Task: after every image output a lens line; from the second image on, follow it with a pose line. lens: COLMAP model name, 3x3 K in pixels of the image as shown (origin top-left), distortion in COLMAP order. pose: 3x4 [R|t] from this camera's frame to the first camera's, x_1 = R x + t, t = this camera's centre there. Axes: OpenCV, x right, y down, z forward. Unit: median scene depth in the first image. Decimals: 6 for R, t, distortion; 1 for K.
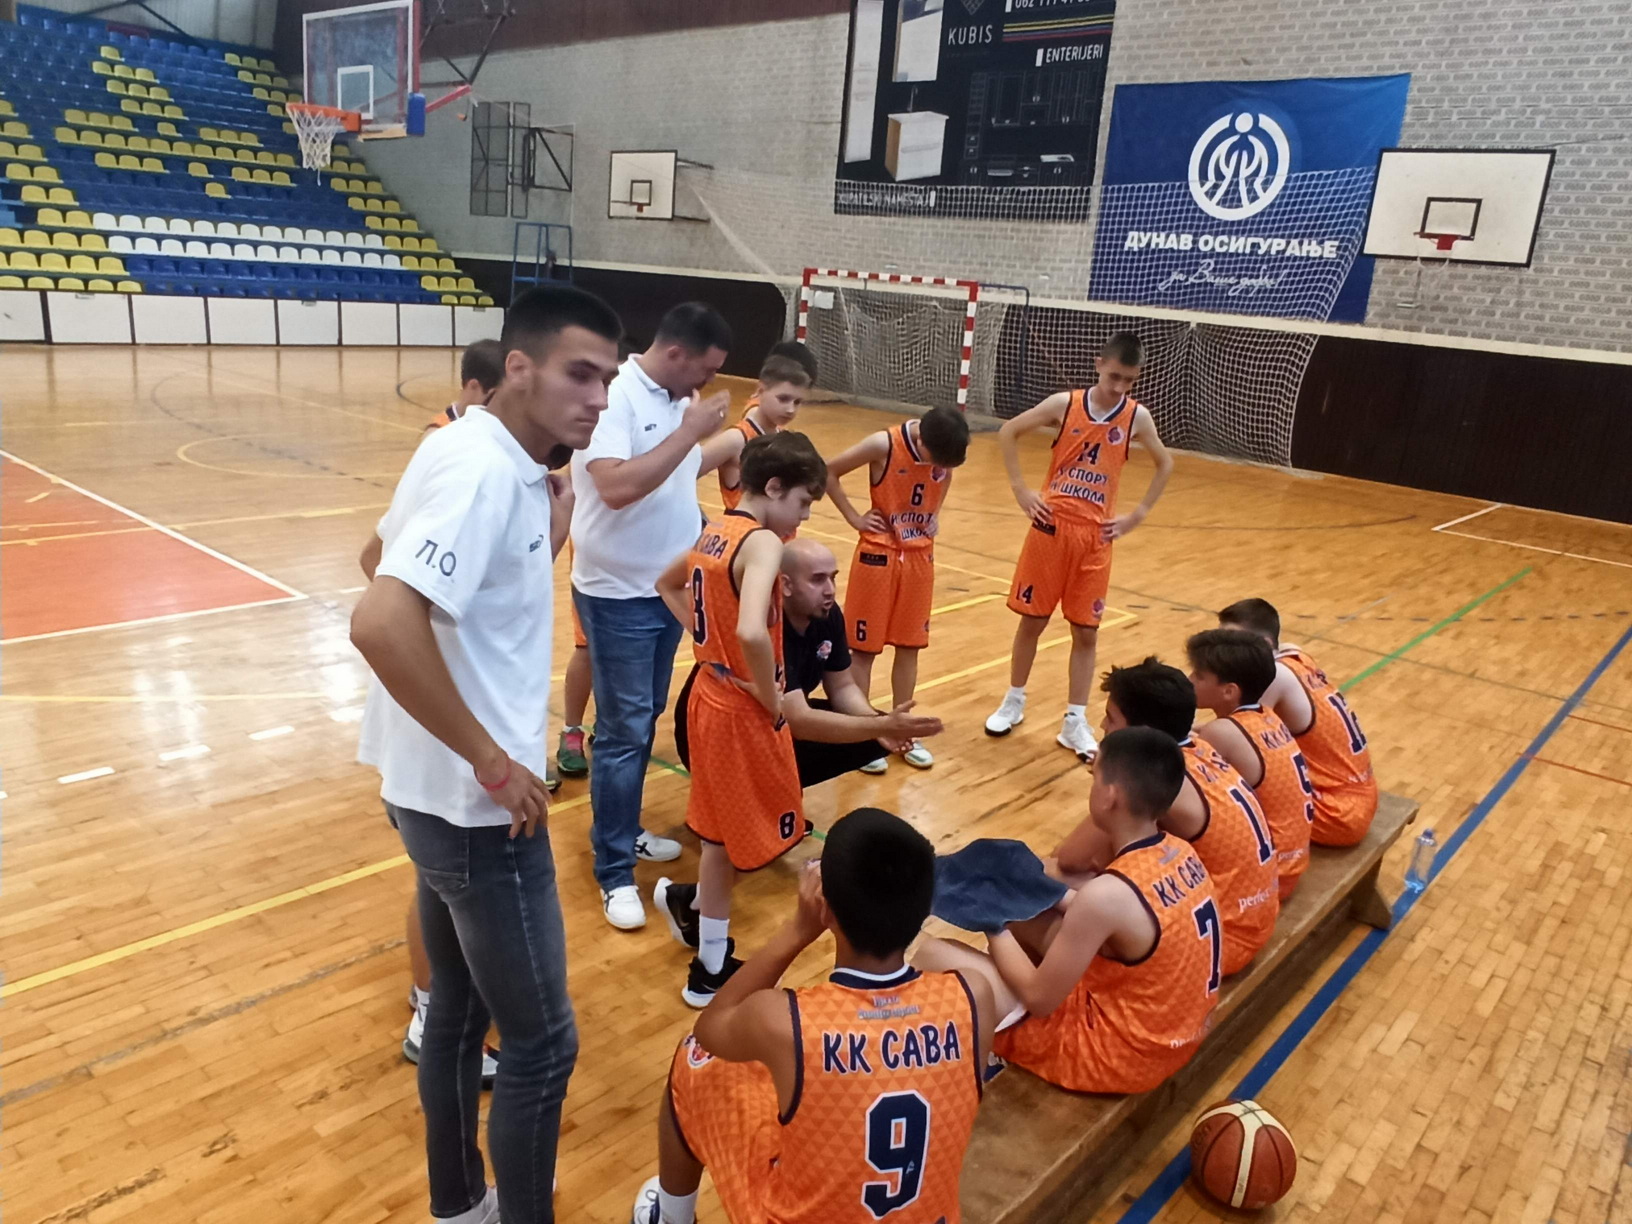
lens RADIAL K [[1195.7, 0, 805.4], [0, 1195.7, 611.4], [0, 0, 1]] dist [-0.073971, 0.042461]
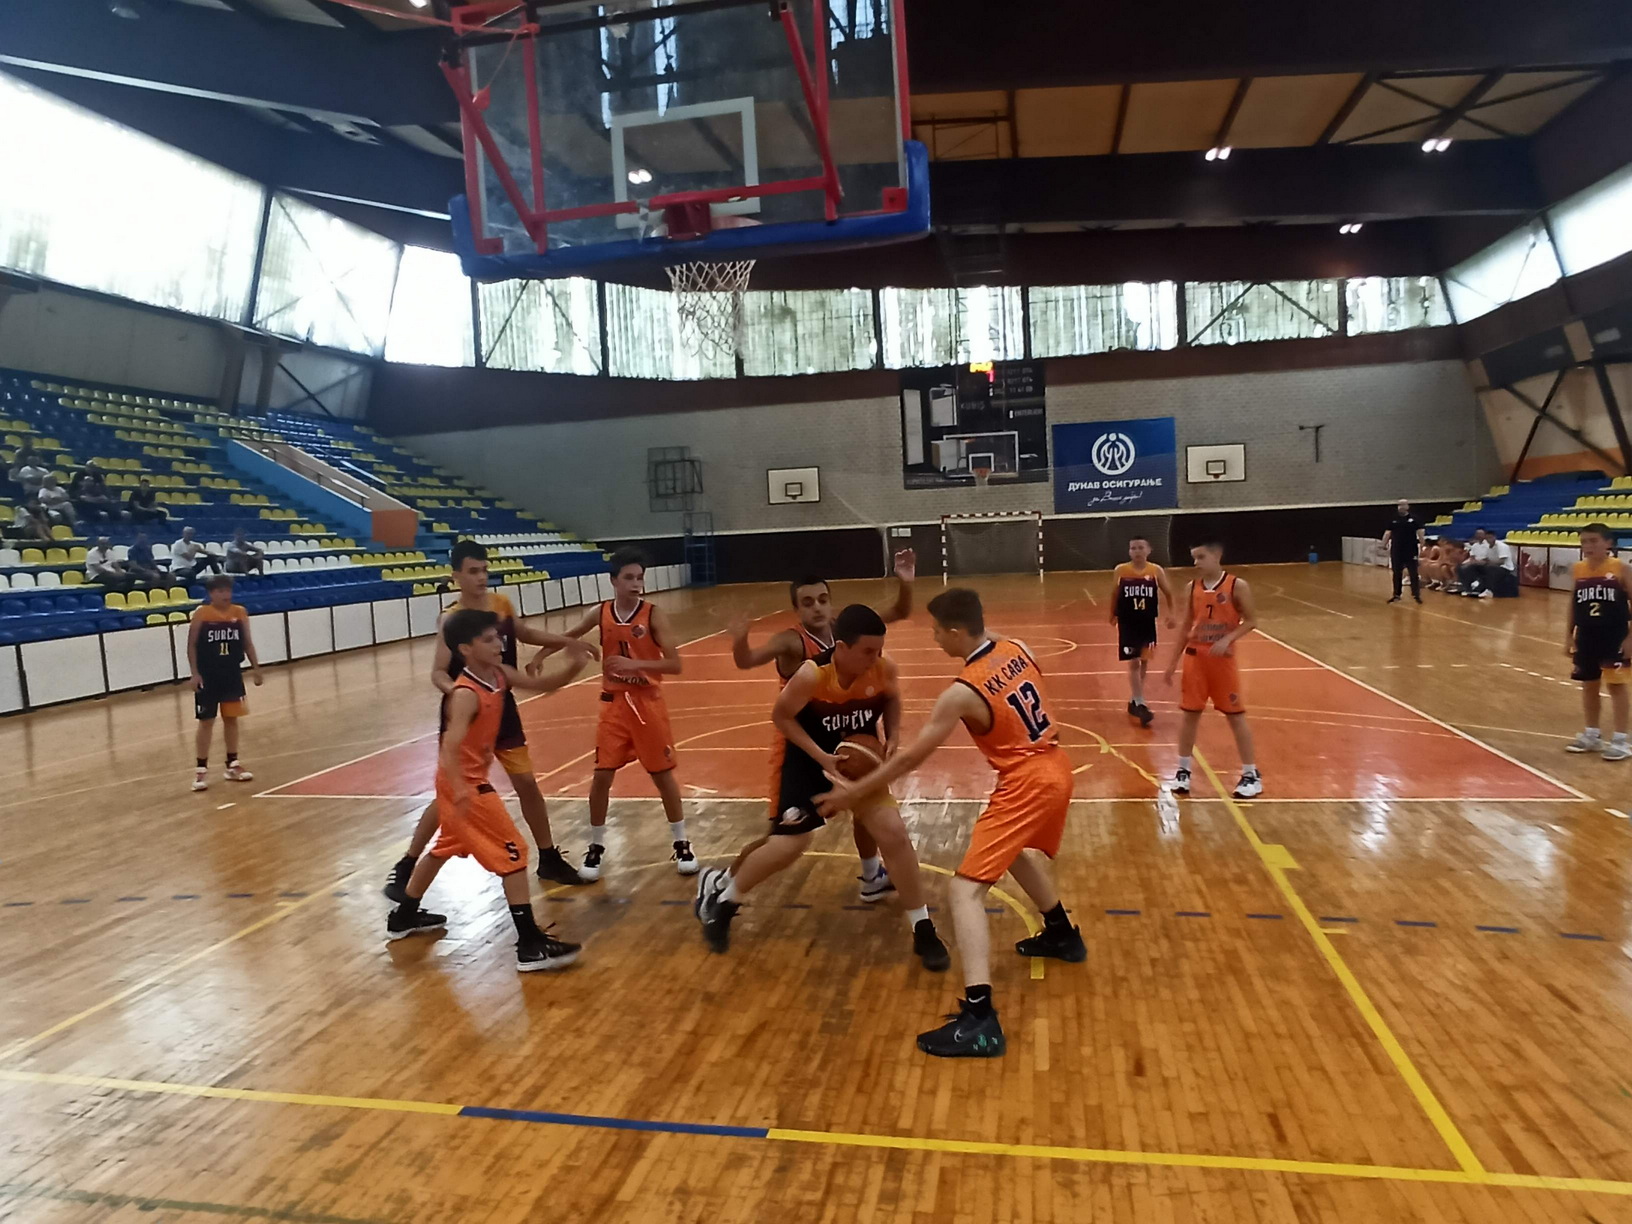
lens RADIAL K [[1113.7, 0, 795.2], [0, 1113.7, 601.7], [0, 0, 1]] dist [-0.073392, 0.038258]
pose [[0.865814, -0.152265, 0.476636, -1.298116], [0.244341, 0.959936, -0.137188, 0.072939], [-0.436651, 0.235240, 0.868330, -0.624722]]
